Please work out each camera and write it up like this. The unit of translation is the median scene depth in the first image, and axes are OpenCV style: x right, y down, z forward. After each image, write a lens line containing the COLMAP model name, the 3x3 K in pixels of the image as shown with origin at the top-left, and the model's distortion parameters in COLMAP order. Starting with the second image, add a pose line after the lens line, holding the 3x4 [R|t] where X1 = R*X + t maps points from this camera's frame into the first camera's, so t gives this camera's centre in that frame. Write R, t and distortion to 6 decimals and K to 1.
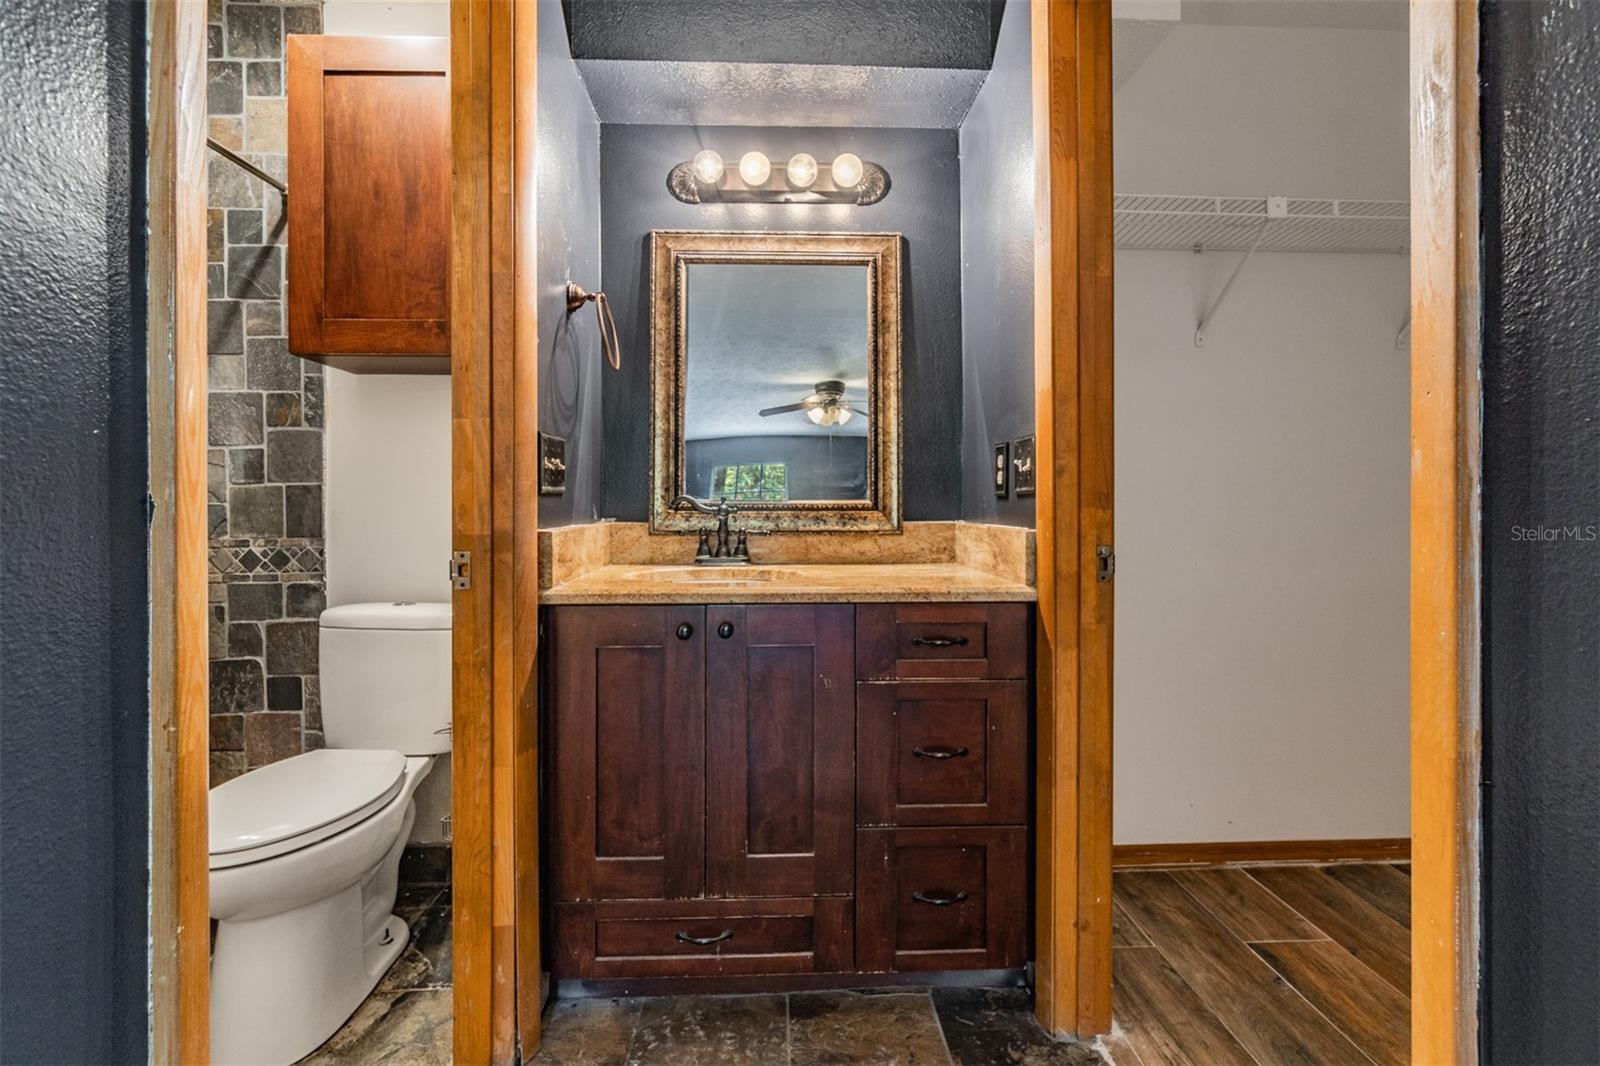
lens RADIAL K [[691.0, 0, 803.1], [0, 691.0, 509.6], [0, 0, 1]] dist [-0.004101, -0.000052]
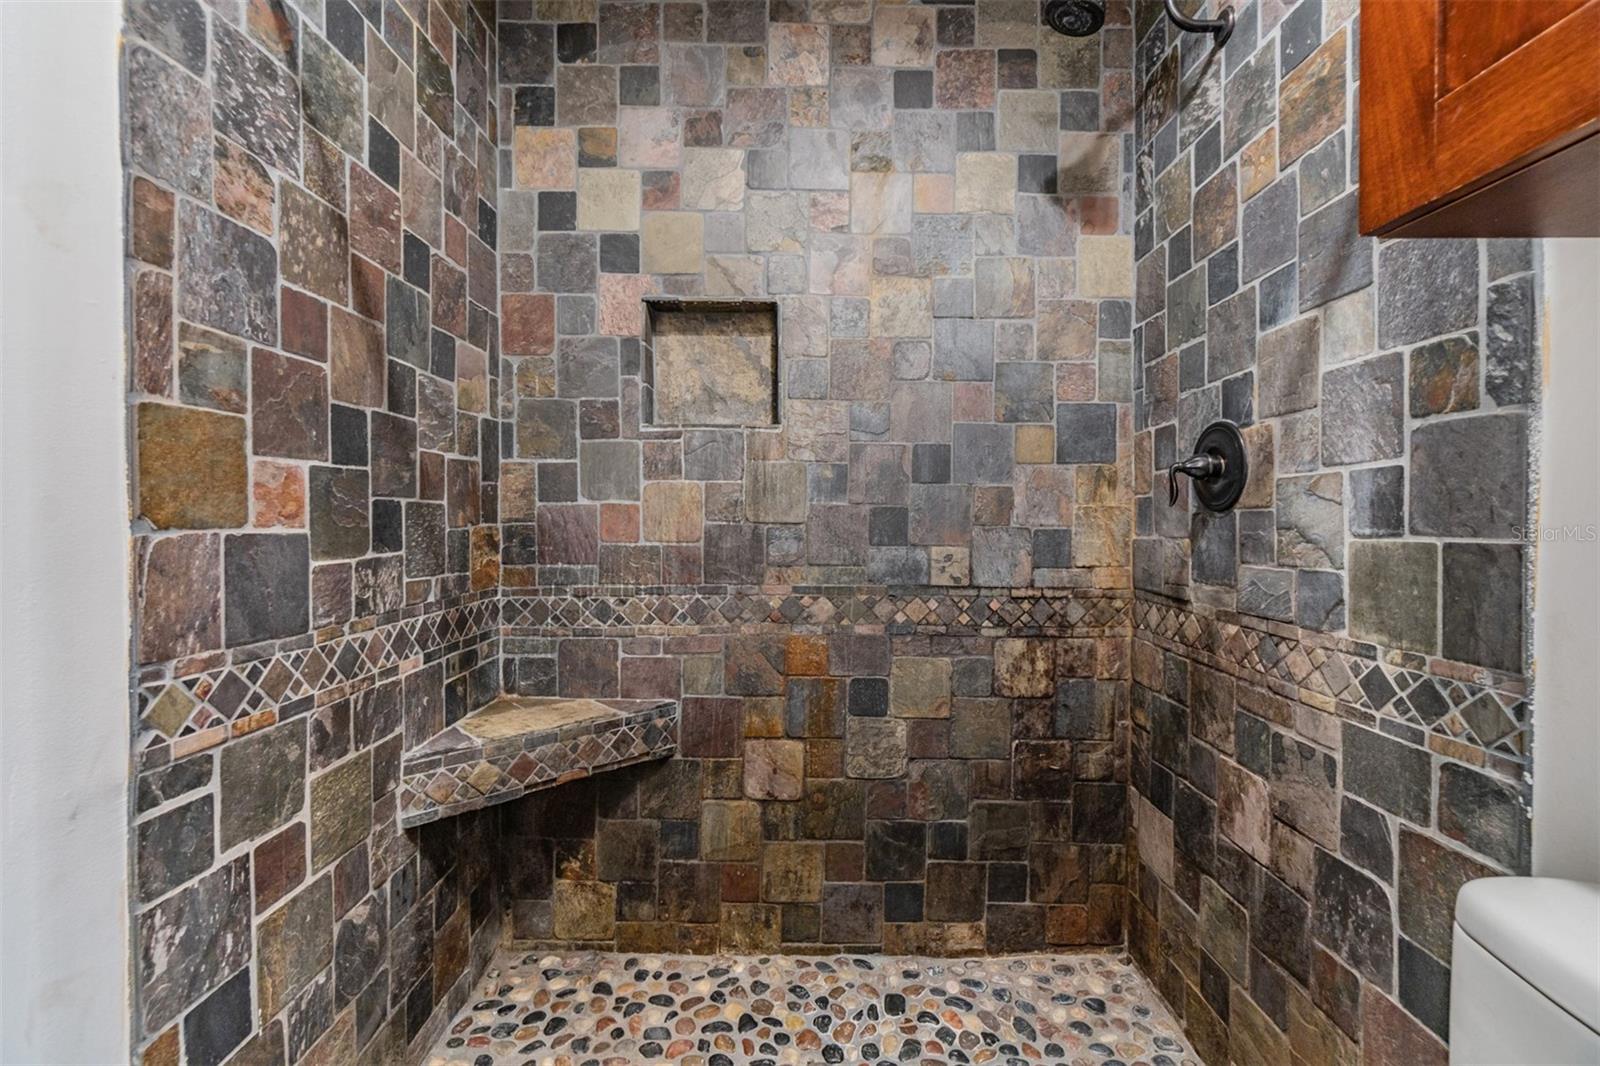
lens RADIAL K [[691.0, 0, 801.2], [0, 691.0, 524.5], [0, 0, 1]] dist [-0.004101, -0.000052]
pose [[-0.034849, 0.018147, -0.999228, -0.281146], [-0.002821, 0.999829, 0.018256, -0.054429], [0.999389, 0.003455, -0.034792, 0.591739]]
